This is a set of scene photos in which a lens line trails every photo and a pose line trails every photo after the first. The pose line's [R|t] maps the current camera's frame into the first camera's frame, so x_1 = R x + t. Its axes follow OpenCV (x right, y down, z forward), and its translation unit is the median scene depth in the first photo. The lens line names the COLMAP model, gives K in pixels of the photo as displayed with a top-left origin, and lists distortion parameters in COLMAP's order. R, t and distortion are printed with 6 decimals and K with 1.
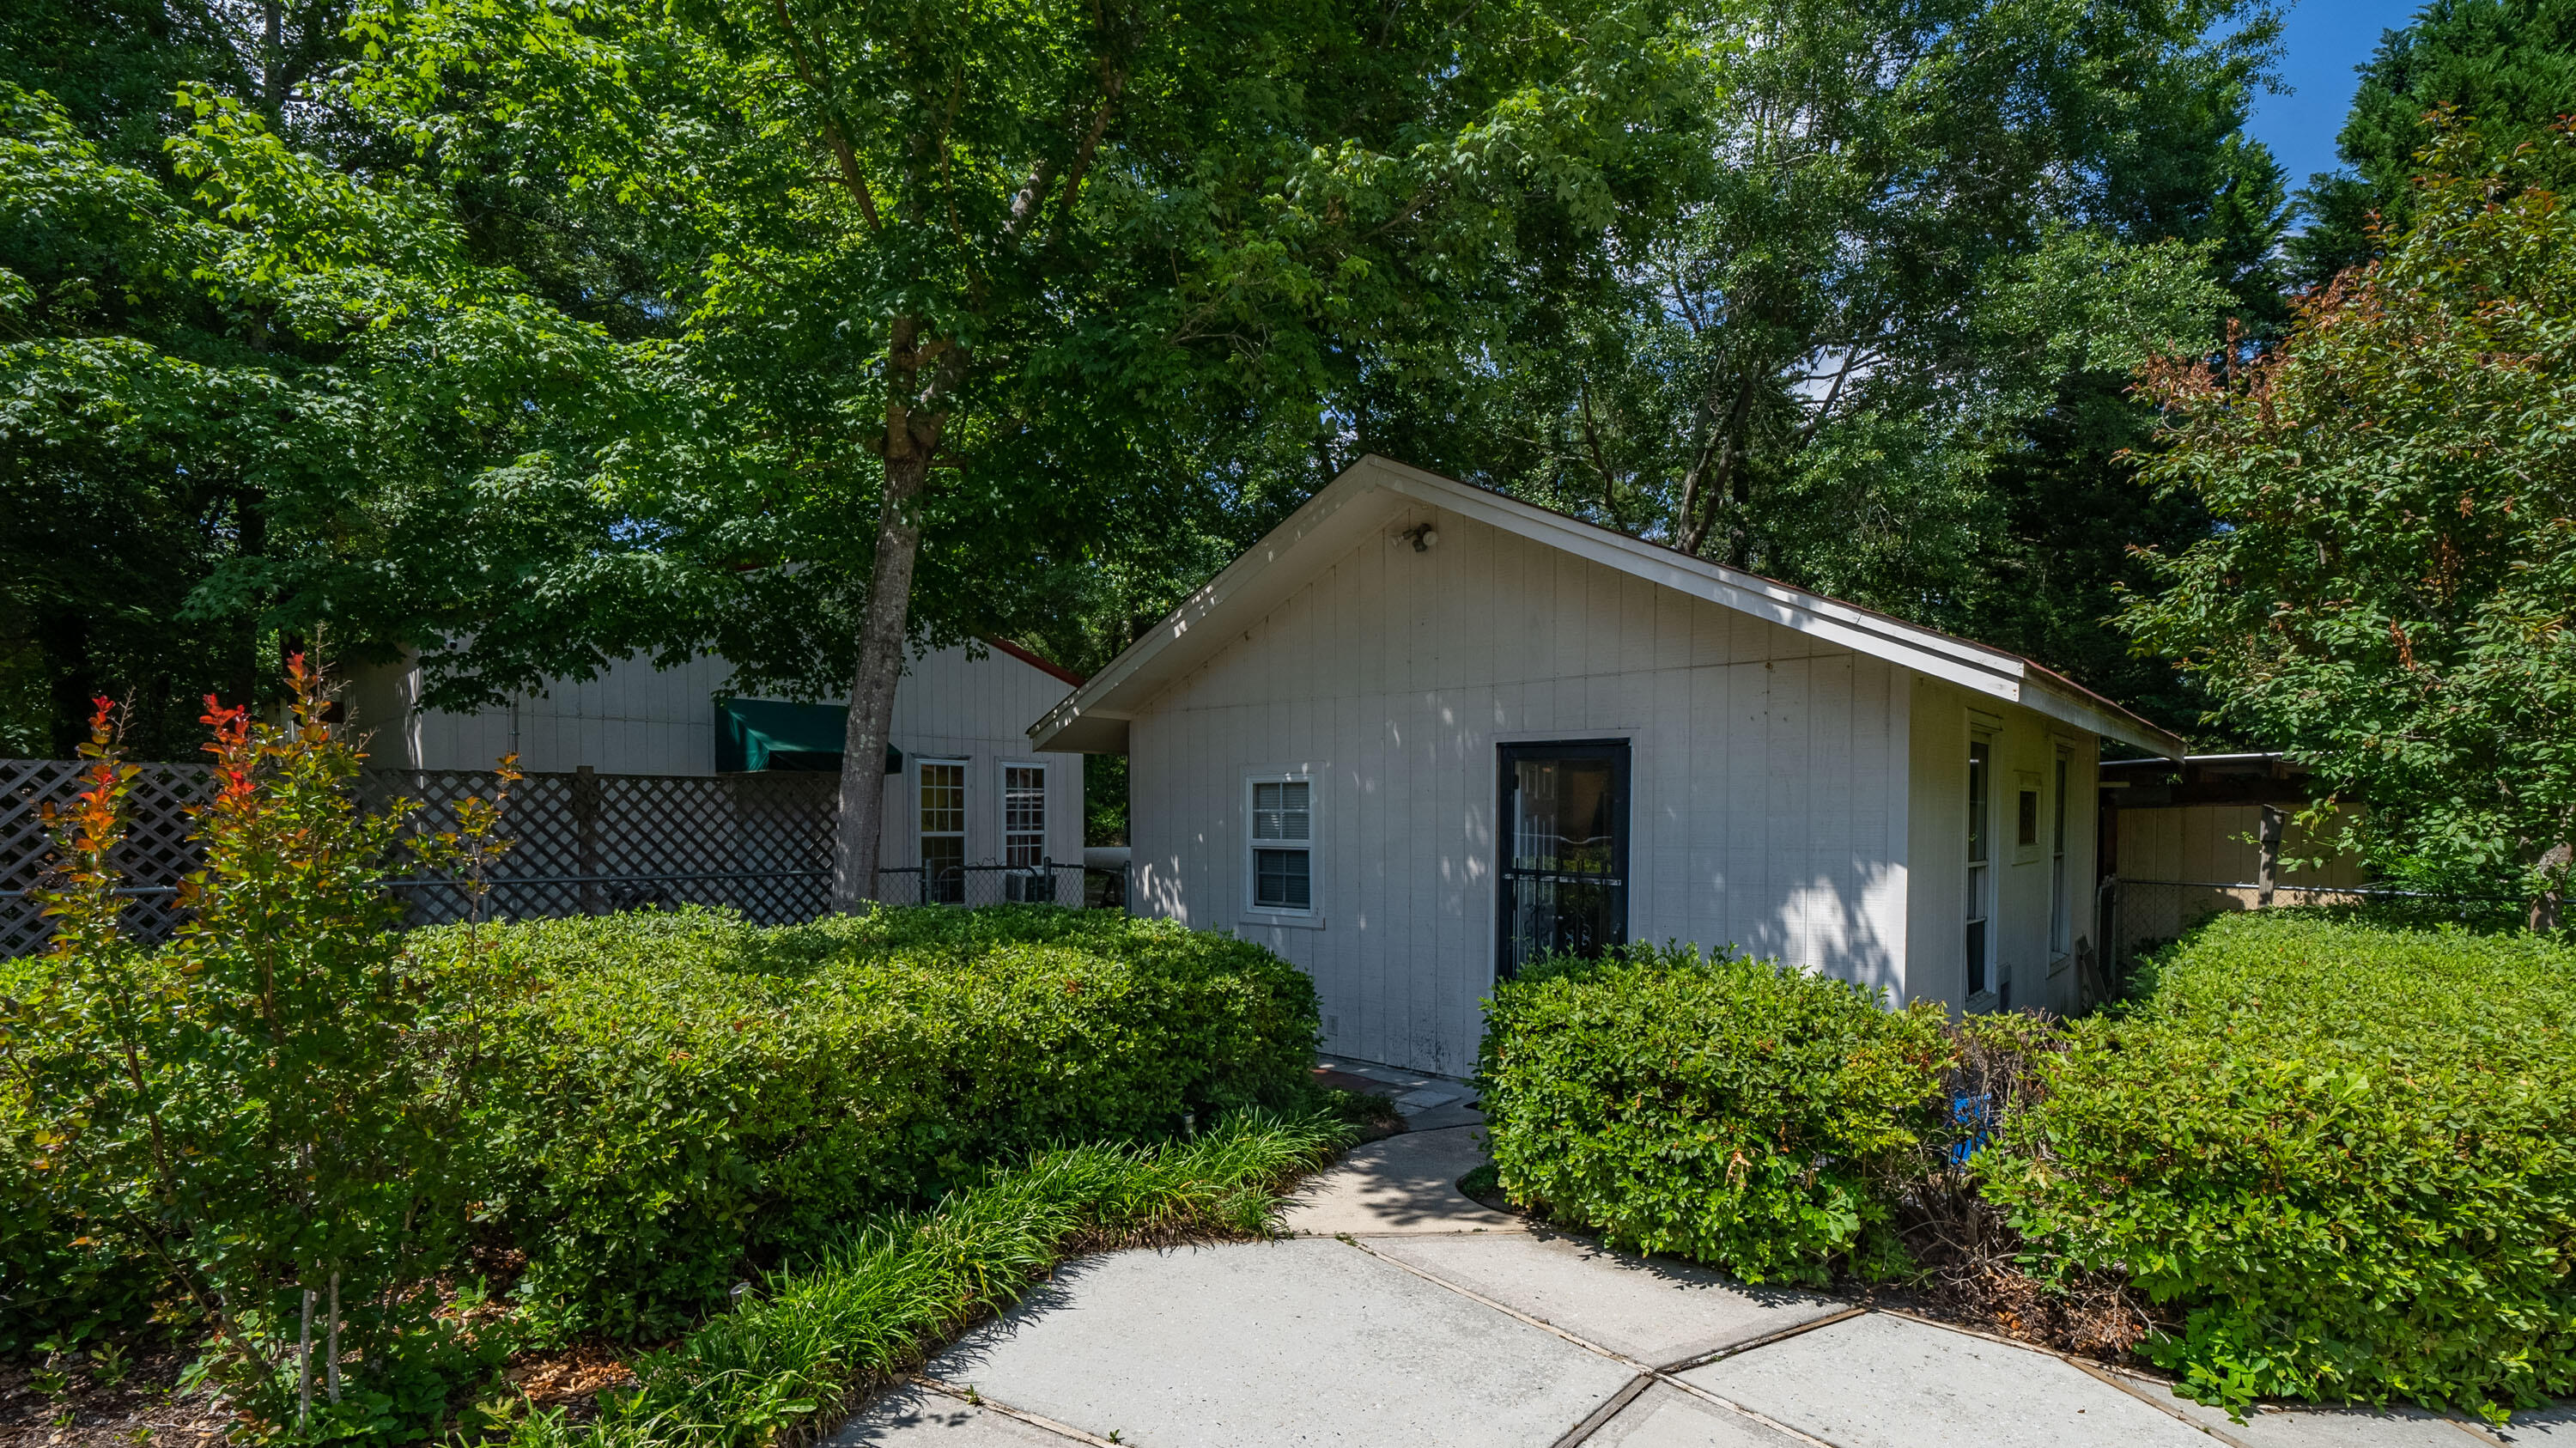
lens RADIAL K [[1157.3, 0, 1287.7], [0, 1157.3, 738.6], [0, 0, 1]] dist [-0.000270, 0.001005]
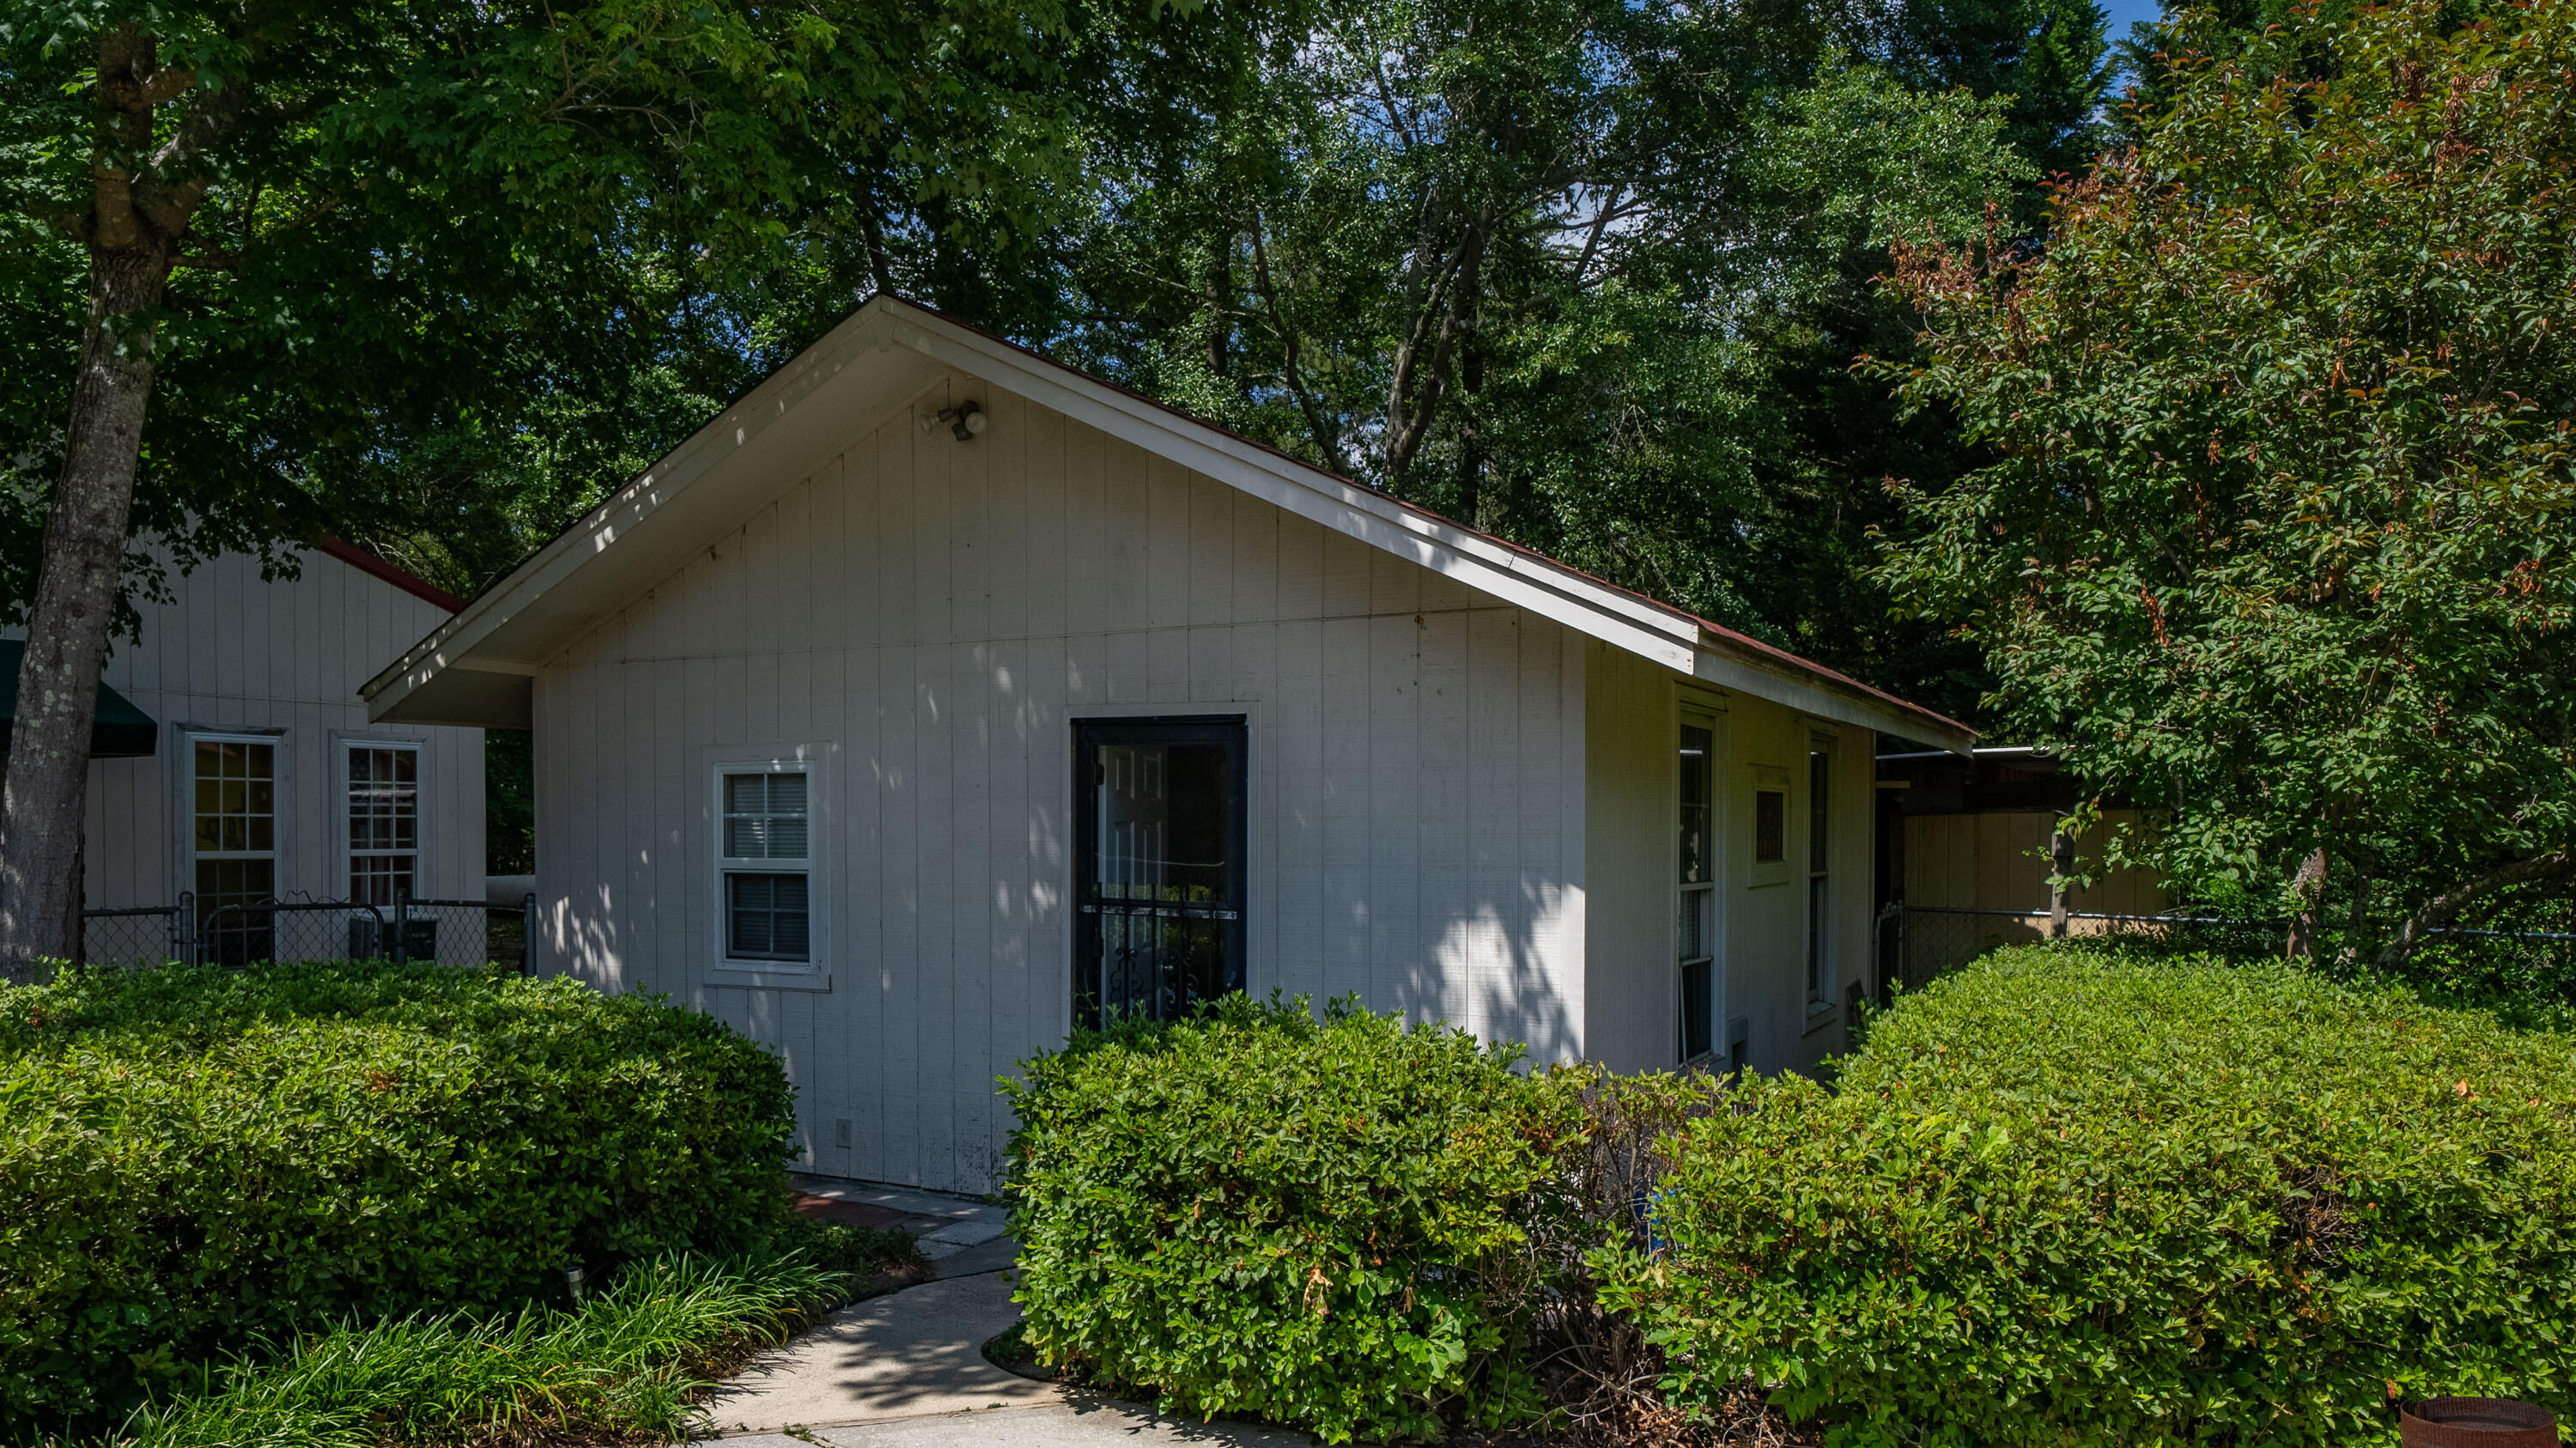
lens RADIAL K [[1749.1, 0, 1289.7], [0, 1749.1, 713.5], [0, 0, 1]] dist [0.000879, 0.004314]
pose [[0.974286, 0.015185, 0.224804, 0.082887], [-0.015292, 0.999882, -0.001264, -0.000078], [-0.224797, -0.002206, 0.974403, -0.072572]]
